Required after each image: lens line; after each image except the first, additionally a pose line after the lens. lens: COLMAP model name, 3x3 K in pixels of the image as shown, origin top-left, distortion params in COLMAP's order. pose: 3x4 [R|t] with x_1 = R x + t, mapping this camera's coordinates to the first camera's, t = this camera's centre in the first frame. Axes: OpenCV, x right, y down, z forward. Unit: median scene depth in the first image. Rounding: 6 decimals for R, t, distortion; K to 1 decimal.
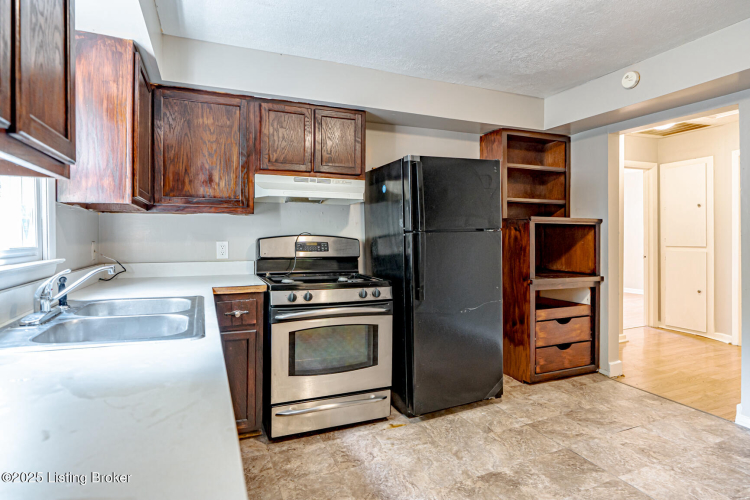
lens RADIAL K [[411.7, 0, 375.0], [0, 411.7, 250.0], [0, 0, 1]] dist [-0.001903, 0.000376]
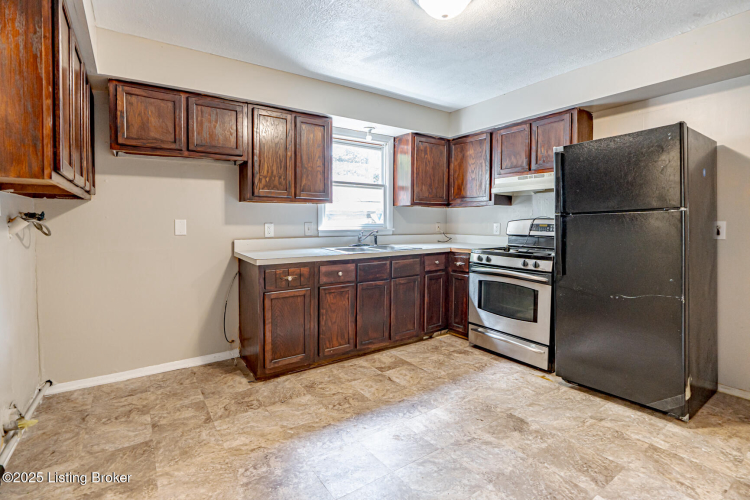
lens RADIAL K [[355.7, 0, 352.7], [0, 355.7, 235.3], [0, 0, 1]] dist [-0.020347, 0.007880]
pose [[0.154599, 0.037568, -0.987263, 0.957802], [-0.027705, 0.999049, 0.033678, -0.004390], [0.987589, 0.022145, 0.155493, 0.282692]]
